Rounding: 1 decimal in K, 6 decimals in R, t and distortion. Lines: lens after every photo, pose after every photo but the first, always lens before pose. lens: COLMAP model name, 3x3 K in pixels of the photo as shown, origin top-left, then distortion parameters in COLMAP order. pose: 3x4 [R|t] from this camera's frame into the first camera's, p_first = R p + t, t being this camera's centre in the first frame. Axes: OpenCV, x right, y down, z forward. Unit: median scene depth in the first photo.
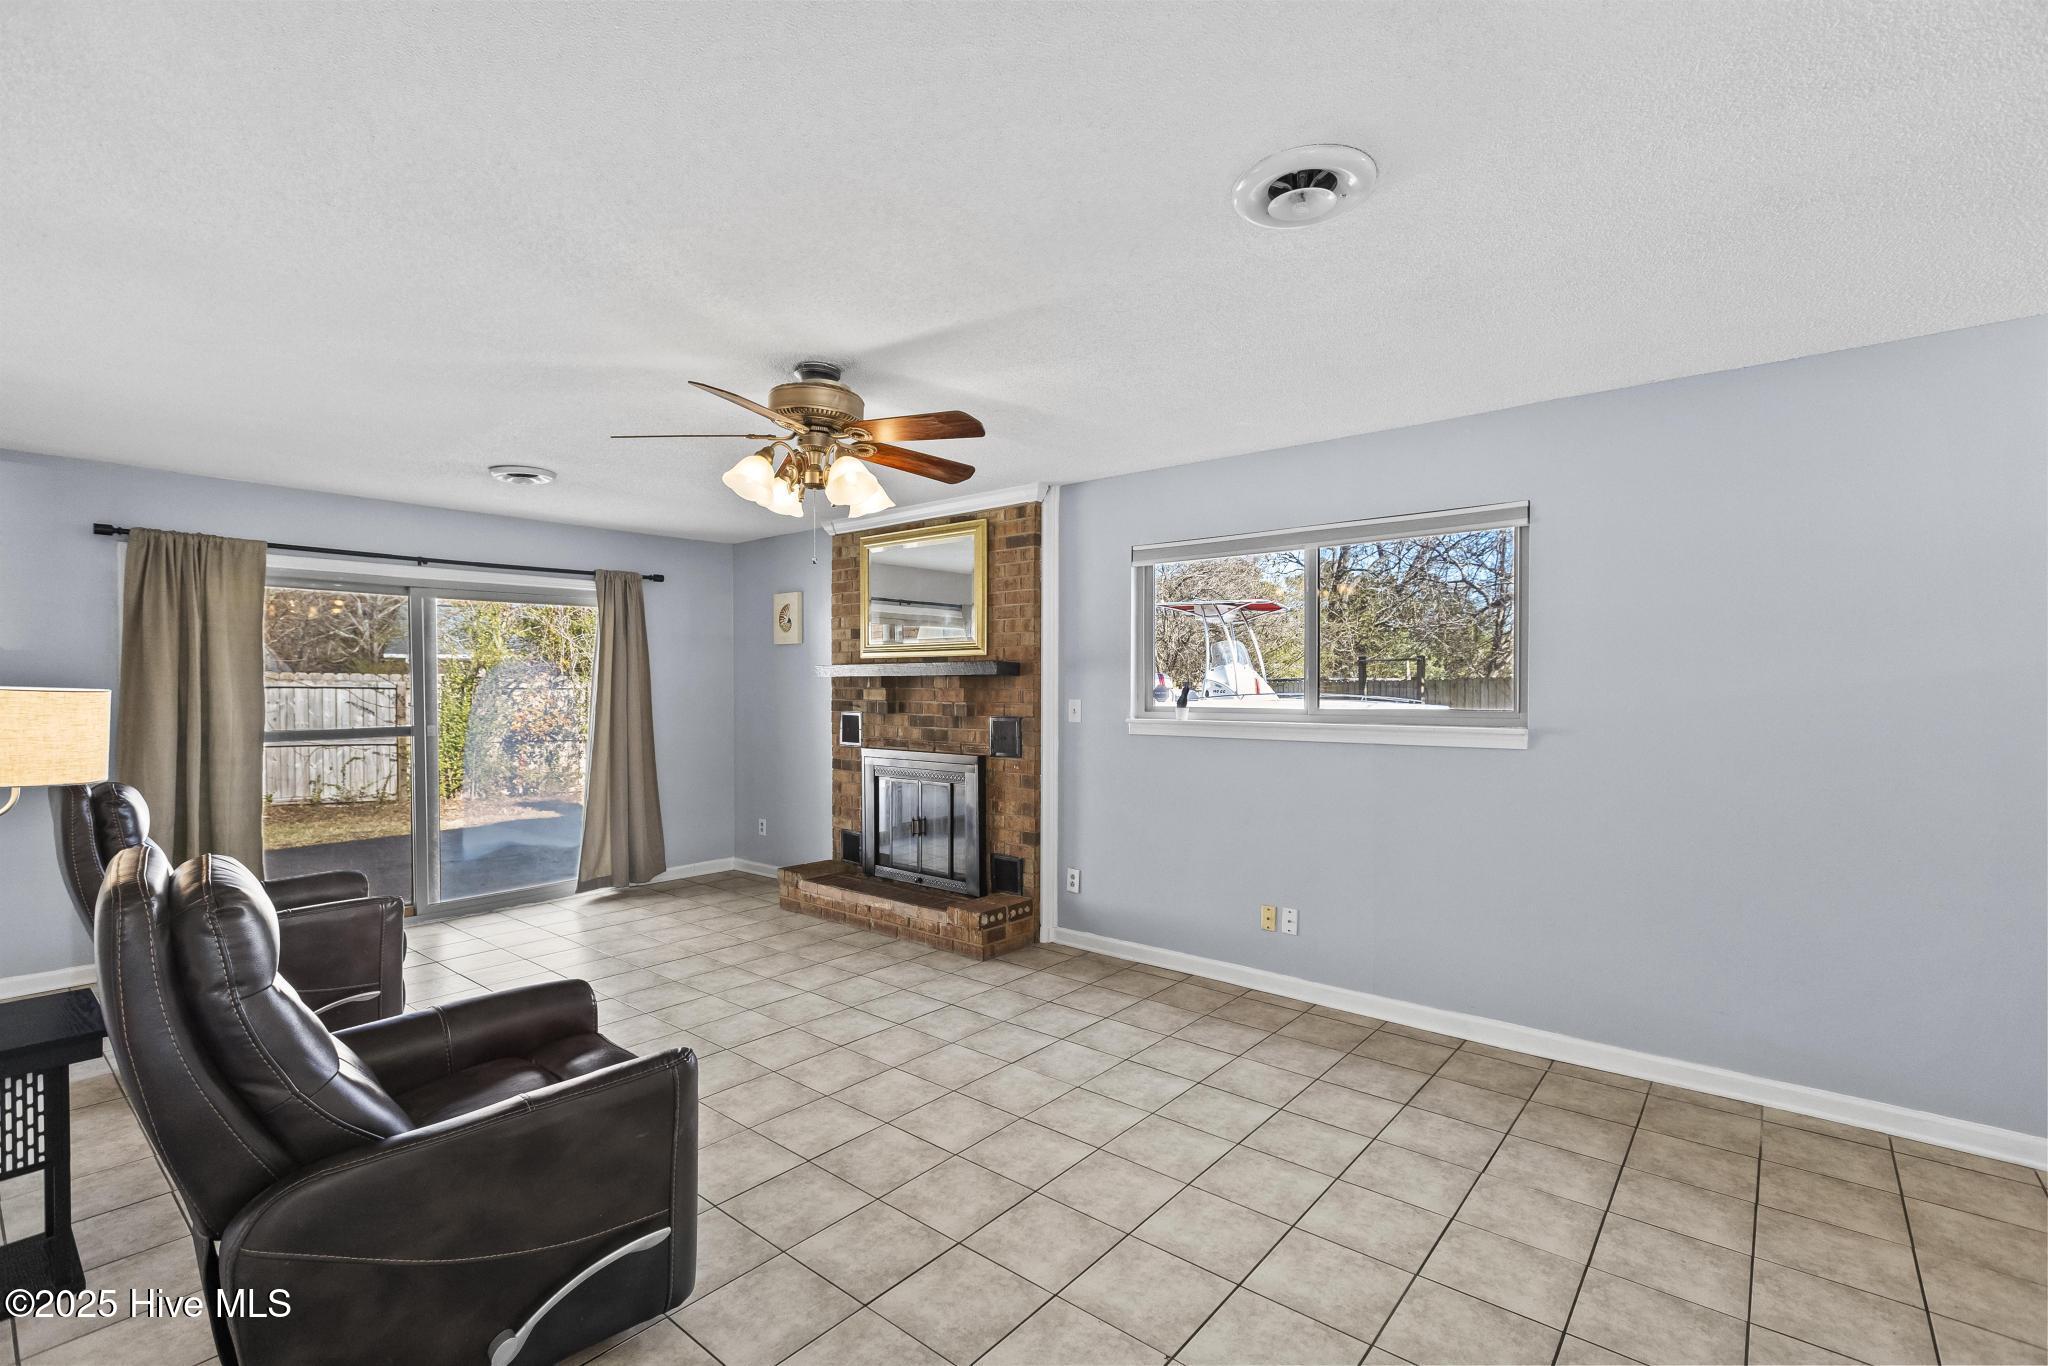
lens RADIAL K [[924.3, 0, 1029.6], [0, 924.3, 689.4], [0, 0, 1]] dist [-0.003147, -0.000859]
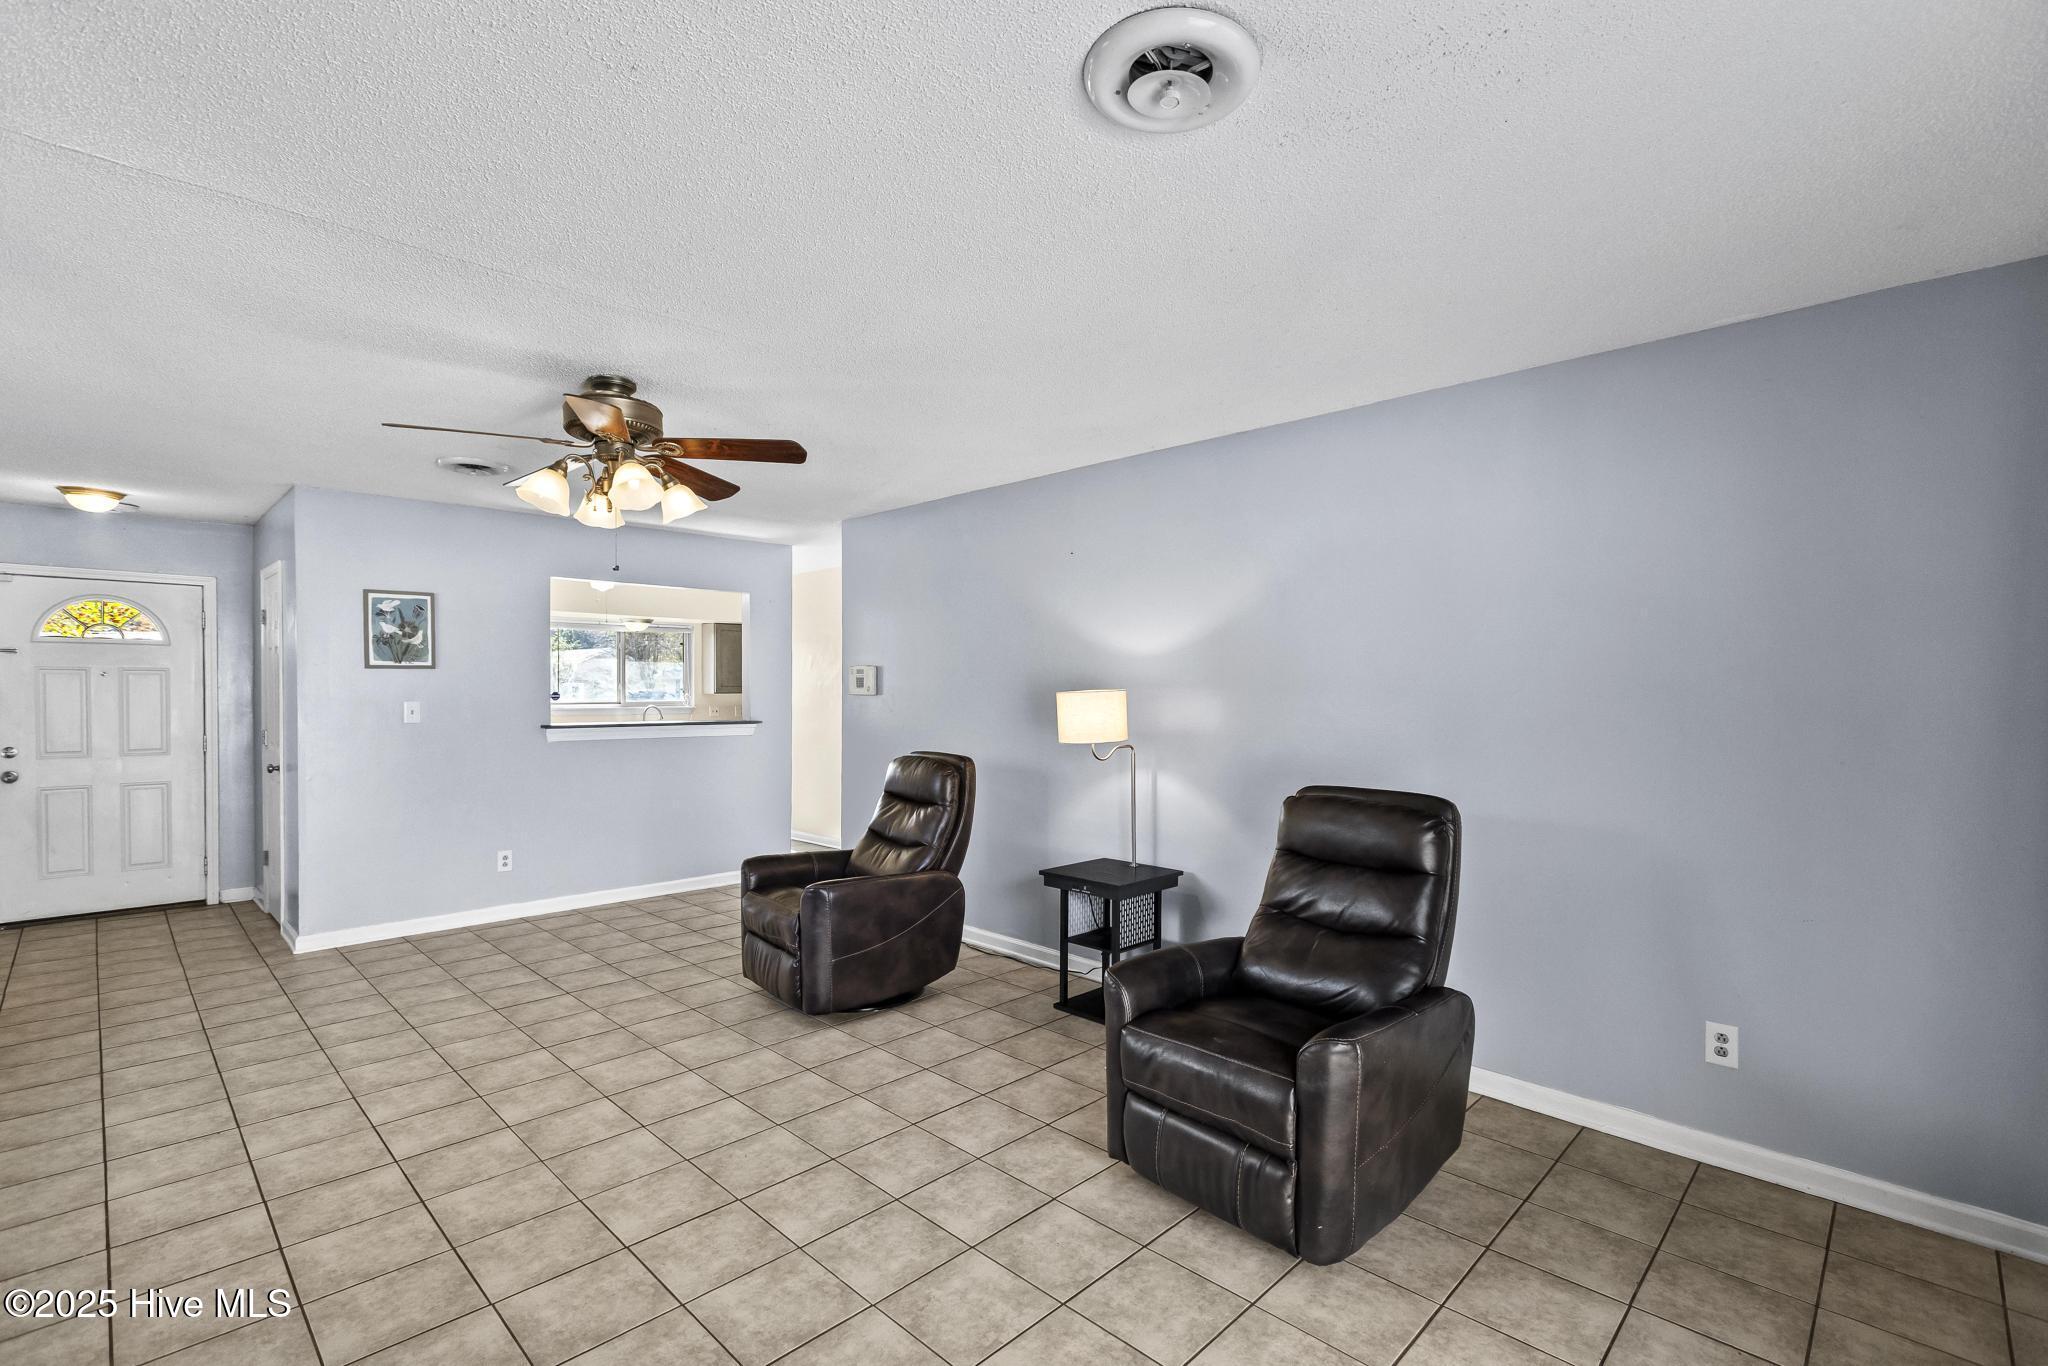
lens RADIAL K [[924.3, 0, 1024.8], [0, 924.3, 693.7], [0, 0, 1]] dist [-0.003147, -0.000859]
pose [[-0.996730, -0.000031, 0.080799, -0.527005], [0.000849, 0.999941, 0.010858, -0.006262], [-0.080794, 0.010891, -0.996671, 1.370043]]
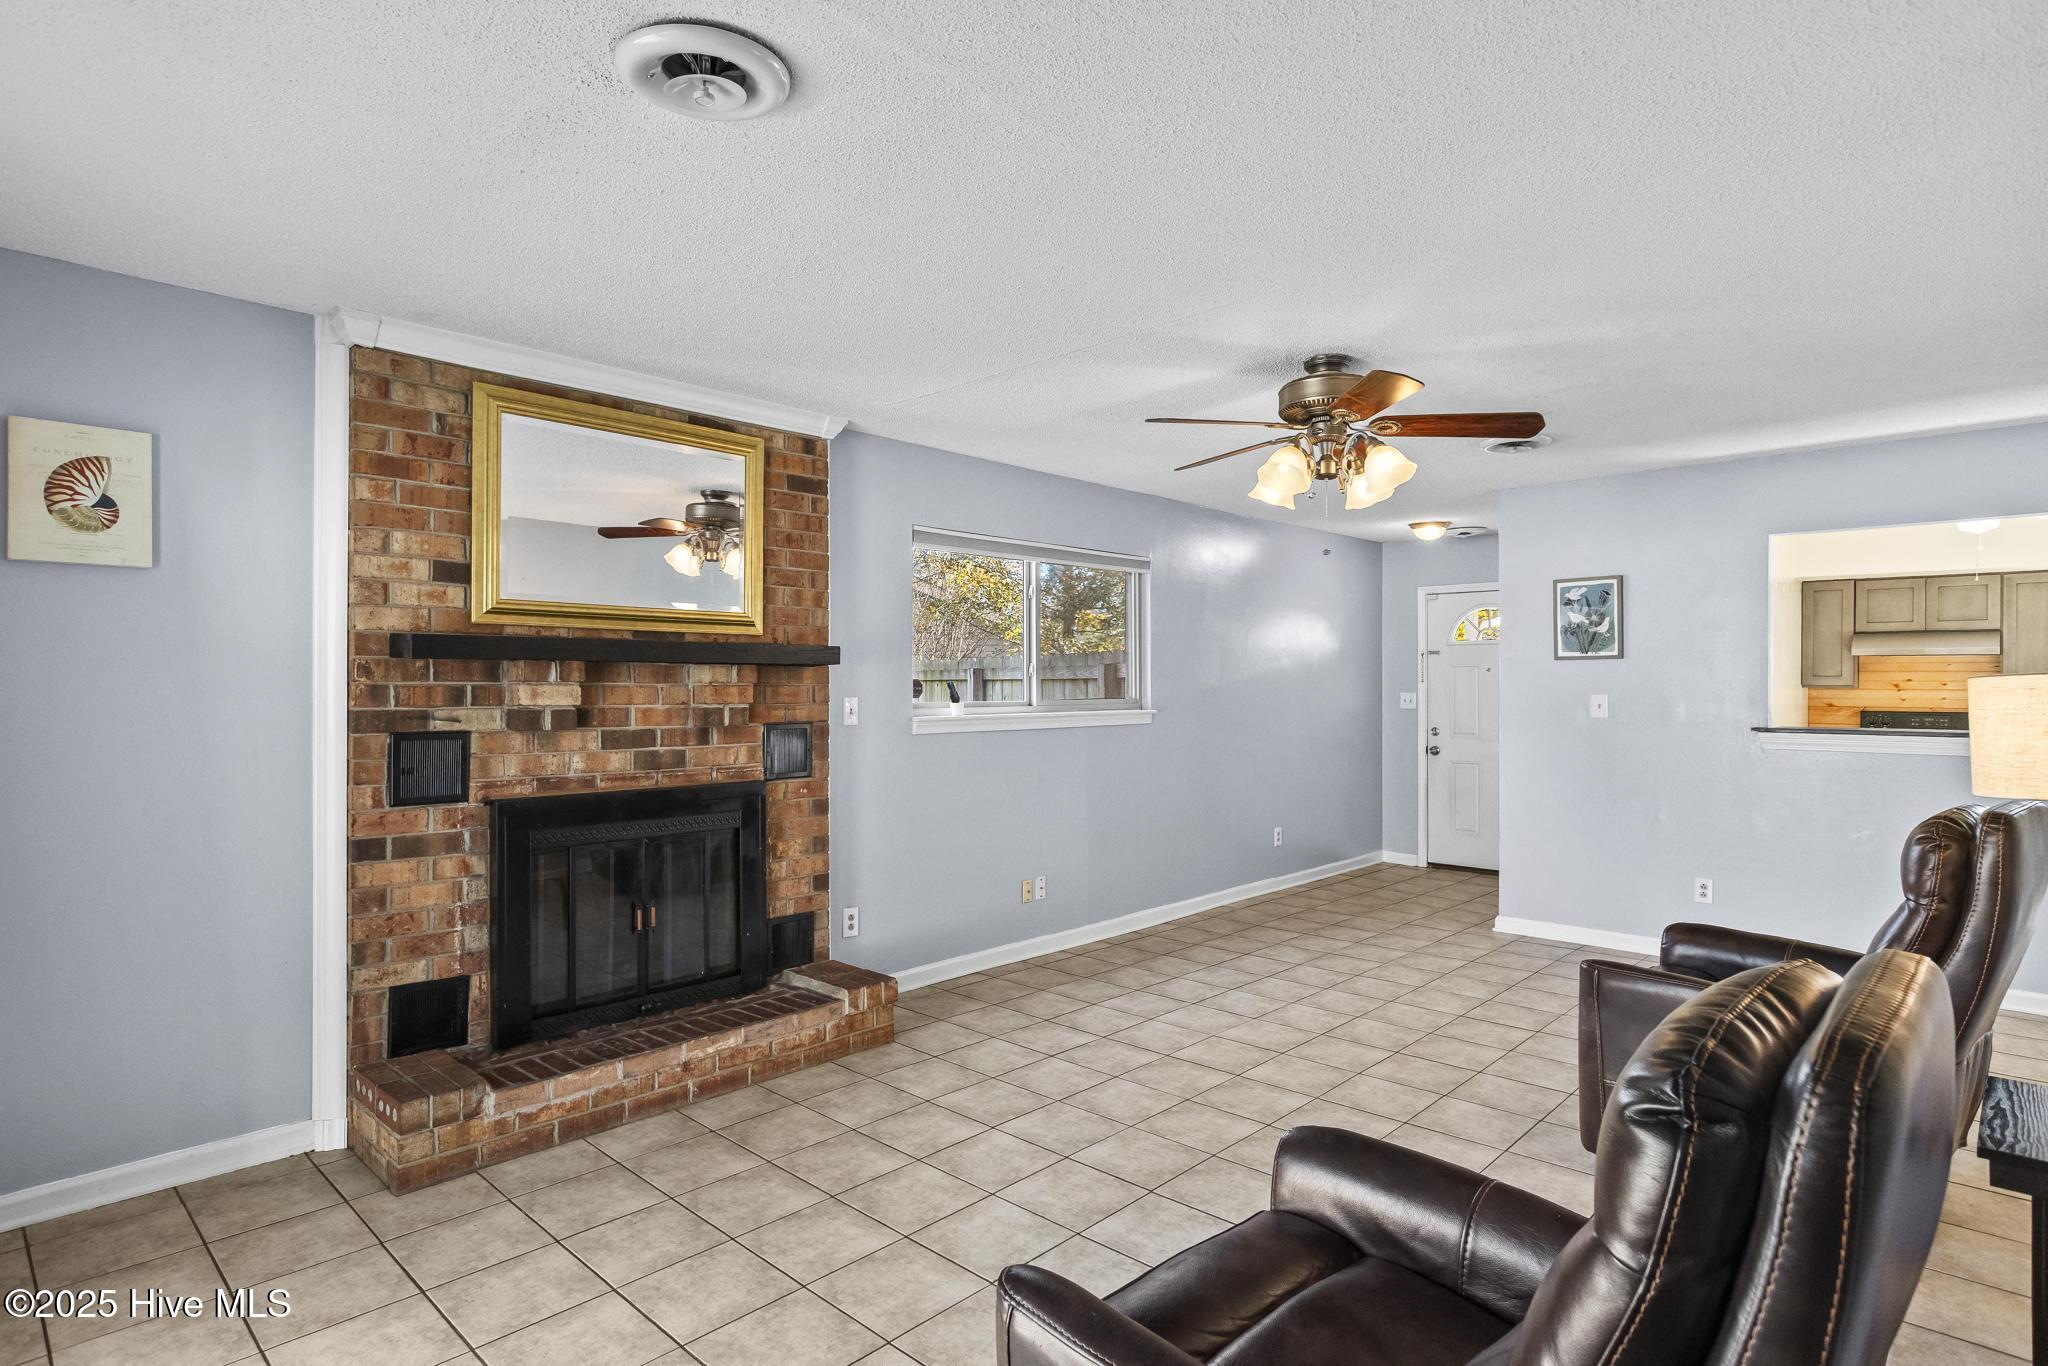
lens RADIAL K [[1073.5, 0, 1026.4], [0, 1073.5, 676.8], [0, 0, 1]] dist [-0.000996, -0.000378]
pose [[0.059404, 0.009594, 0.998188, -0.959253], [0.005775, 0.999934, -0.009955, 0.003573], [-0.998217, 0.006356, 0.059344, 0.864139]]
